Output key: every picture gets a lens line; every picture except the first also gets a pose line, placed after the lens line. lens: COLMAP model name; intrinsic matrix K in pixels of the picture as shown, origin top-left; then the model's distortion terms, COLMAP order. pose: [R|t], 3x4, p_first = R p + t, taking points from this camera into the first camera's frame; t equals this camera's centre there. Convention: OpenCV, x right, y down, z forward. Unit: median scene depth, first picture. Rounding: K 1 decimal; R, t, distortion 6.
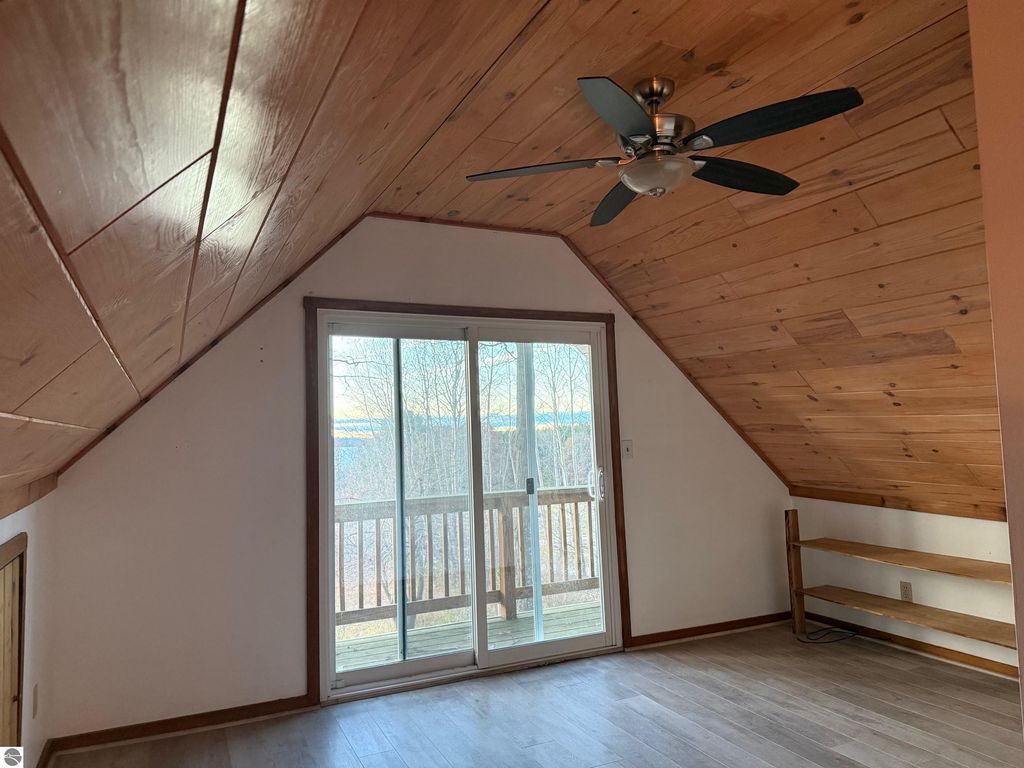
lens RADIAL K [[715.6, 0, 511.5], [0, 715.6, 381.0], [0, 0, 1]] dist [0.007751, -0.004672]
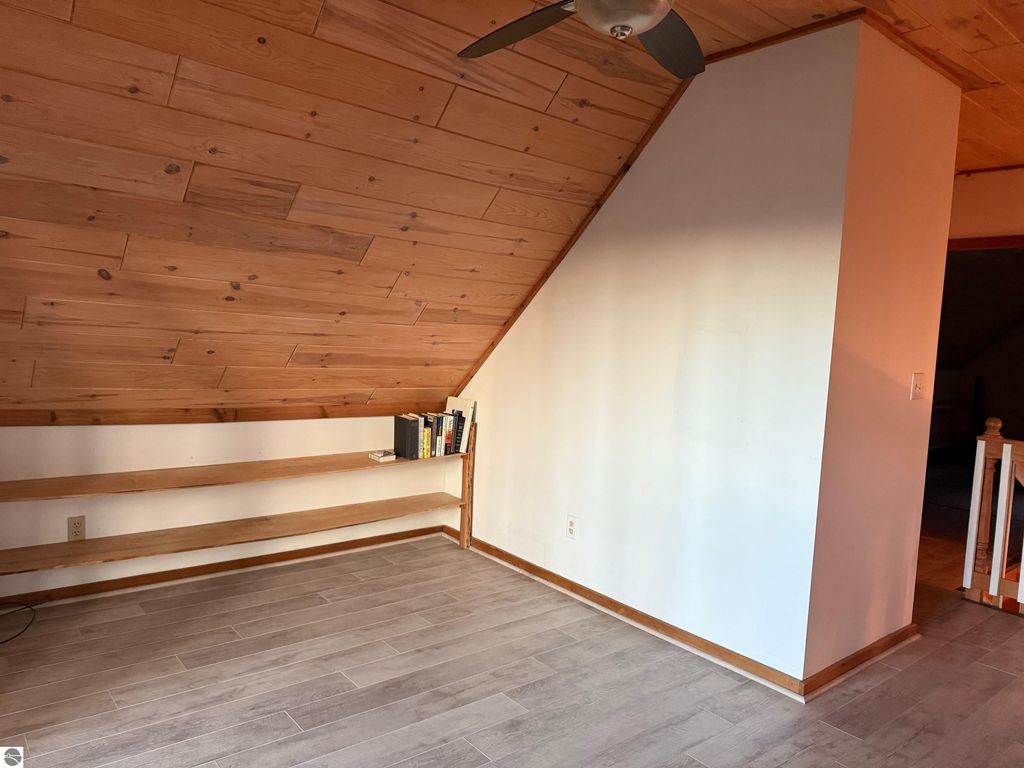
lens RADIAL K [[715.6, 0, 512.1], [0, 715.6, 387.1], [0, 0, 1]] dist [0.007751, -0.004672]
pose [[-0.242022, -0.060920, 0.968356, -0.392996], [-0.117177, 0.992557, 0.033156, 0.073148], [-0.963169, -0.105444, -0.247359, 0.937166]]
